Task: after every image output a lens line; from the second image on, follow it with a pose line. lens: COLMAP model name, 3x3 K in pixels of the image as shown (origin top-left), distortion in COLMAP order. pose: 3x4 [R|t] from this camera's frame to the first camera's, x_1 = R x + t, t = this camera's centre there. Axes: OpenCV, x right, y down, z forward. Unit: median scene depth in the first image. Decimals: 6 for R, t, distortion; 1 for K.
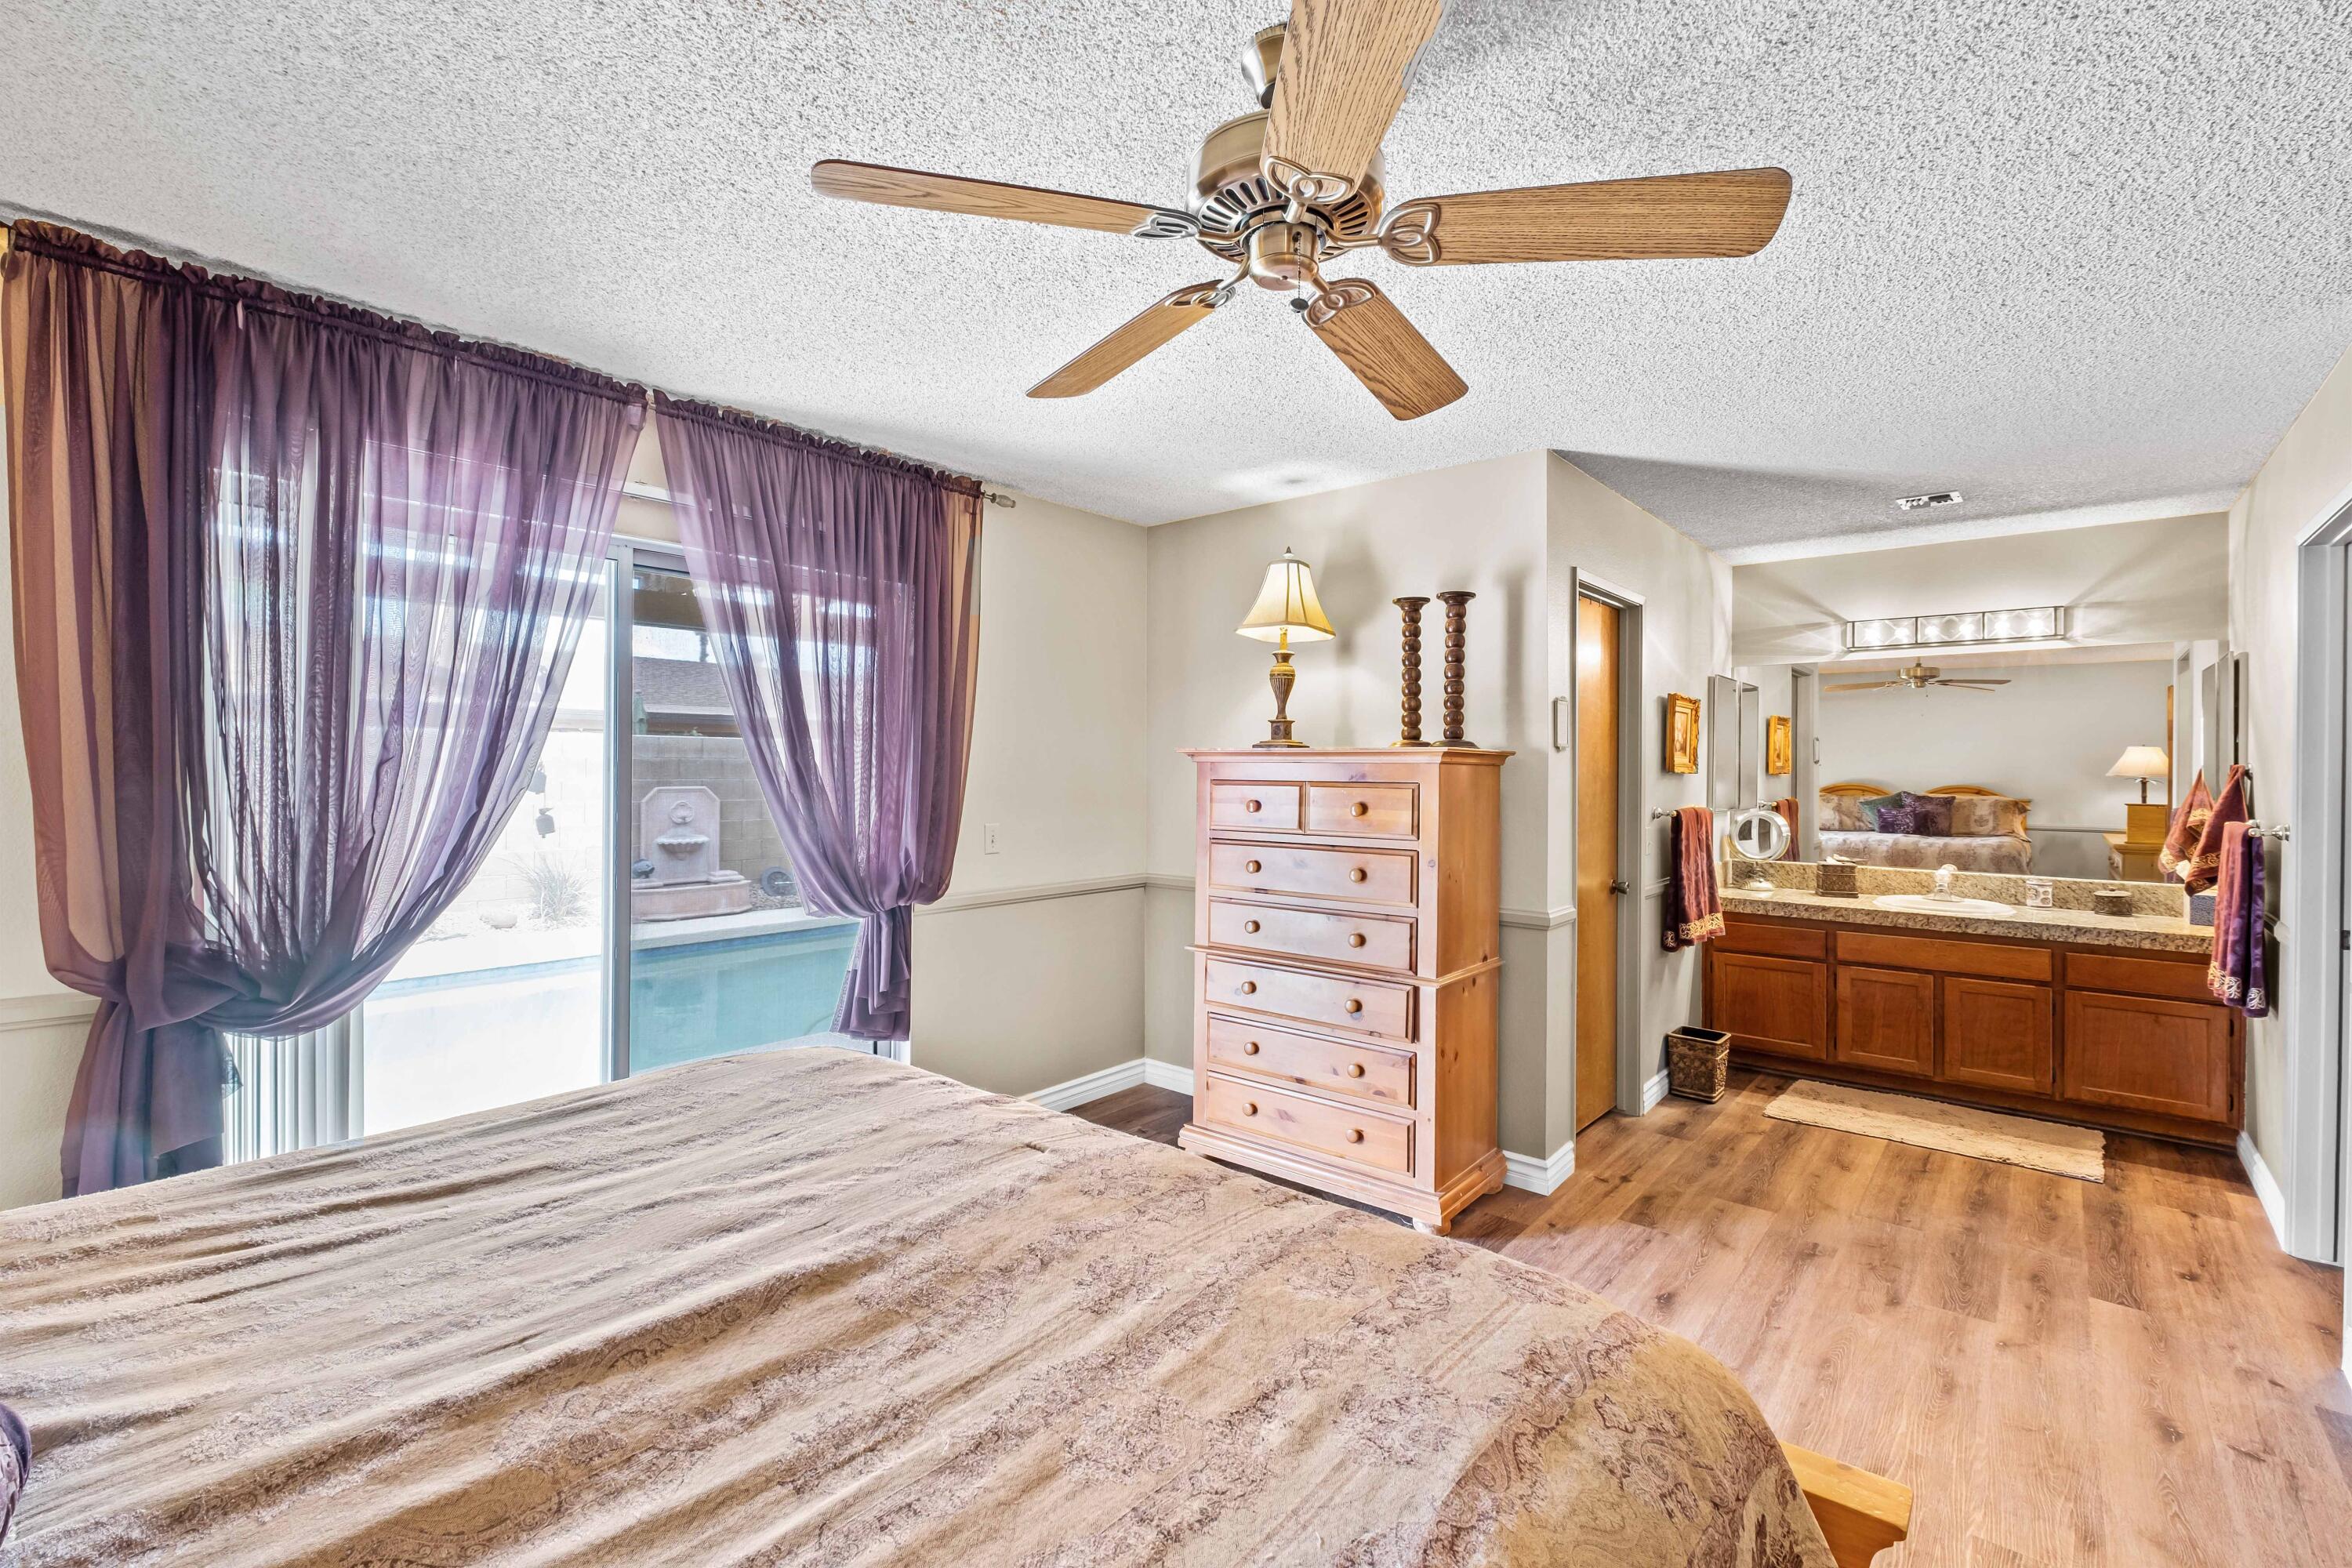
lens RADIAL K [[1051.2, 0, 1171.6], [0, 1051.2, 773.0], [0, 0, 1]] dist [-0.000416, -0.000760]
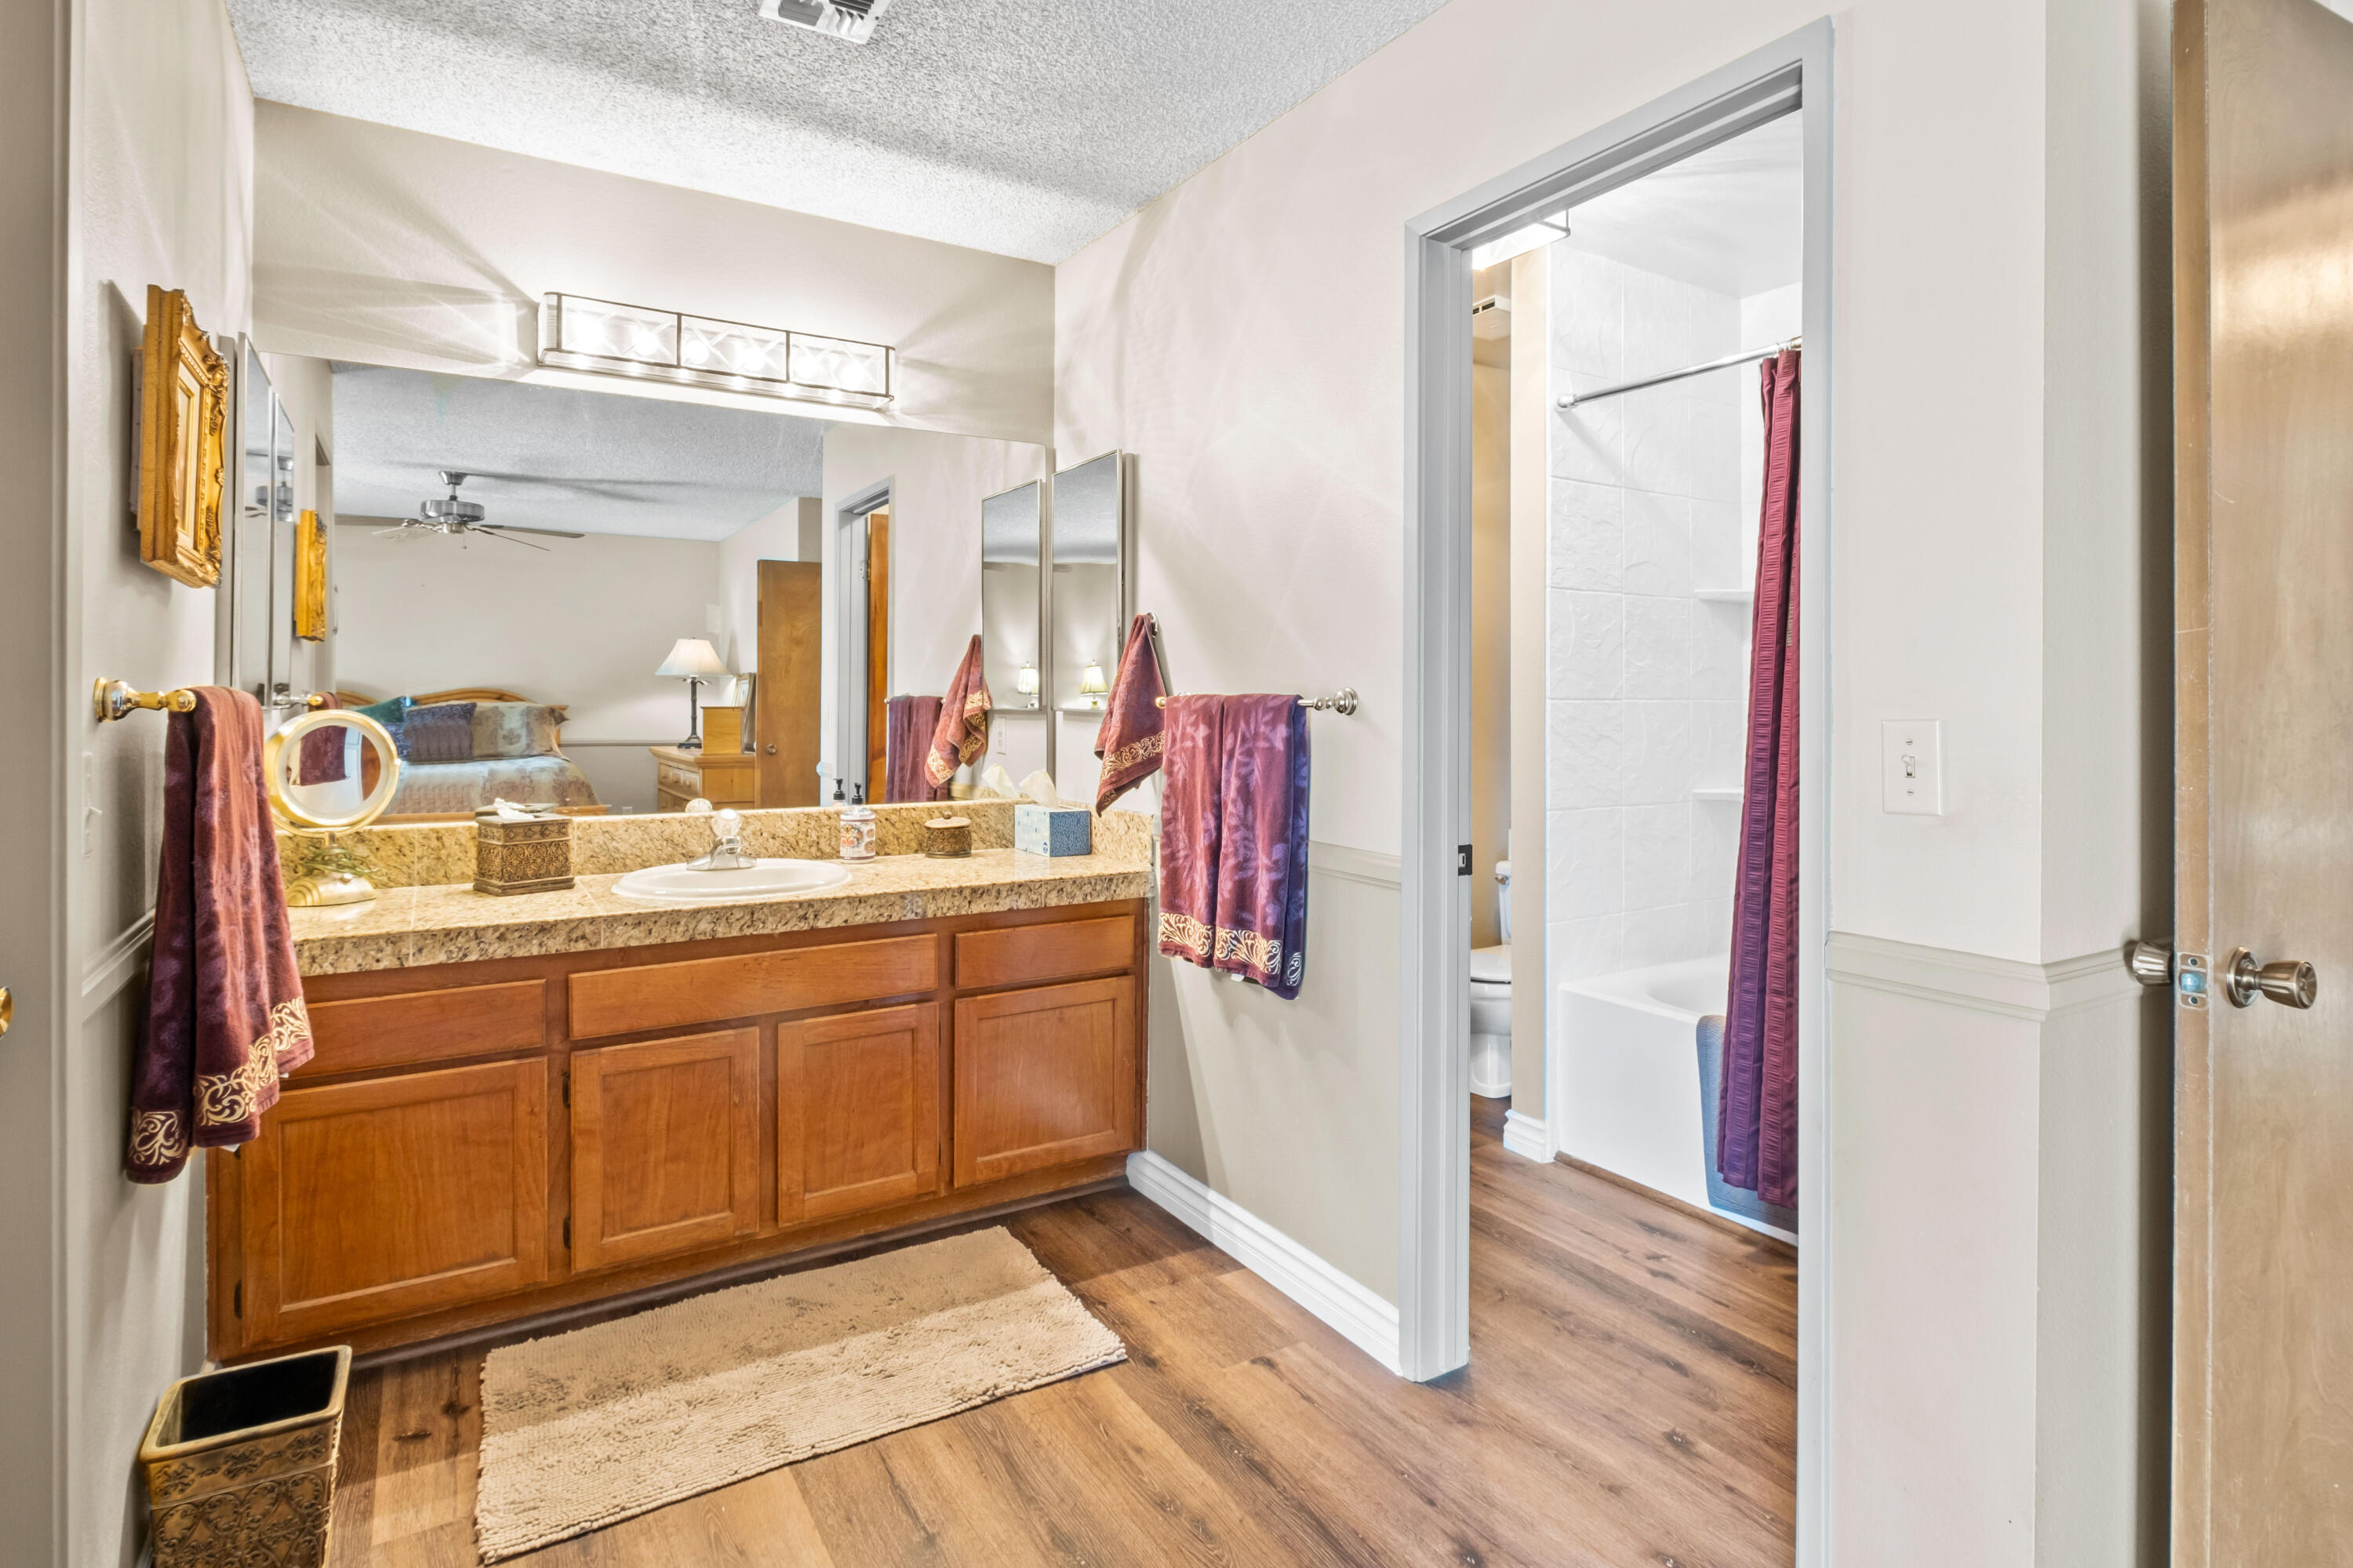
lens RADIAL K [[1194.0, 0, 1185.5], [0, 1194.0, 698.2], [0, 0, 1]] dist [-0.000060, -0.001951]
pose [[0.290471, -0.002994, 0.956879, 0.260989], [0.003336, 0.999992, 0.002117, 0.040272], [-0.956878, 0.002578, 0.290478, 0.681425]]
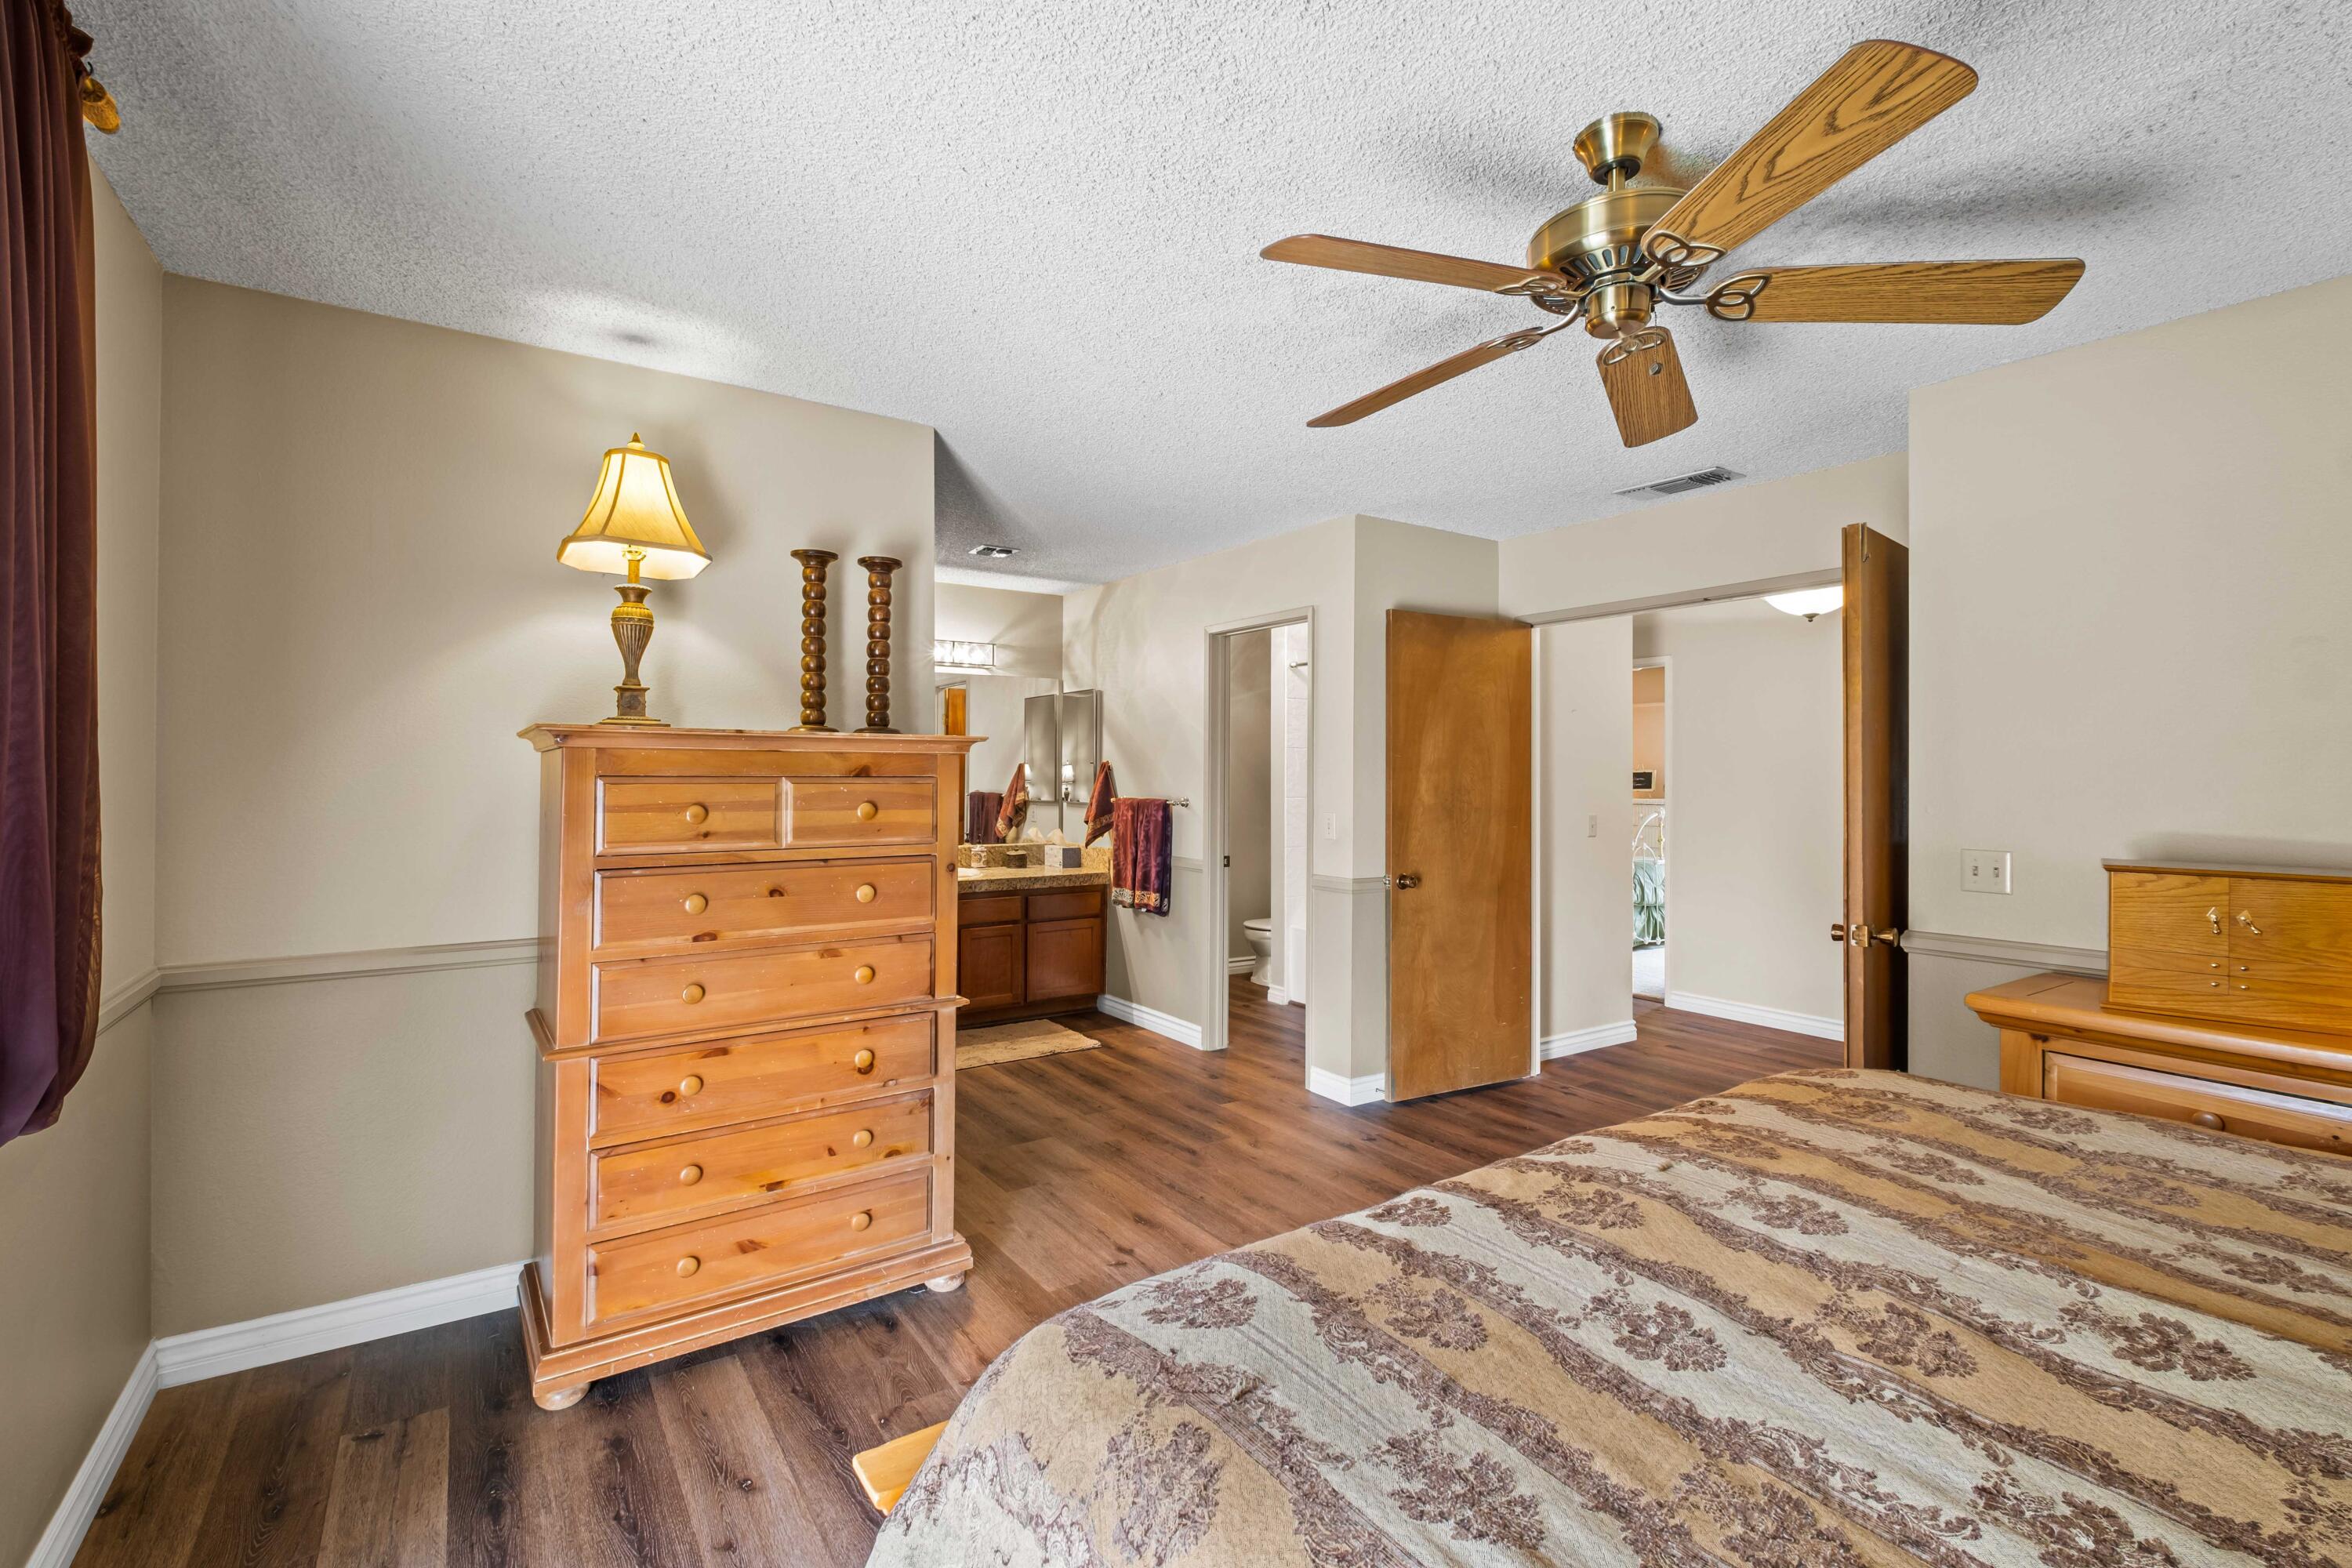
lens RADIAL K [[1051.2, 0, 1171.6], [0, 1051.2, 773.0], [0, 0, 1]] dist [-0.000416, -0.000760]
pose [[0.242176, -0.003999, 0.970224, -0.442284], [0.000492, 0.999992, 0.003999, 0.002020], [-0.970232, -0.000491, 0.242176, 0.474161]]
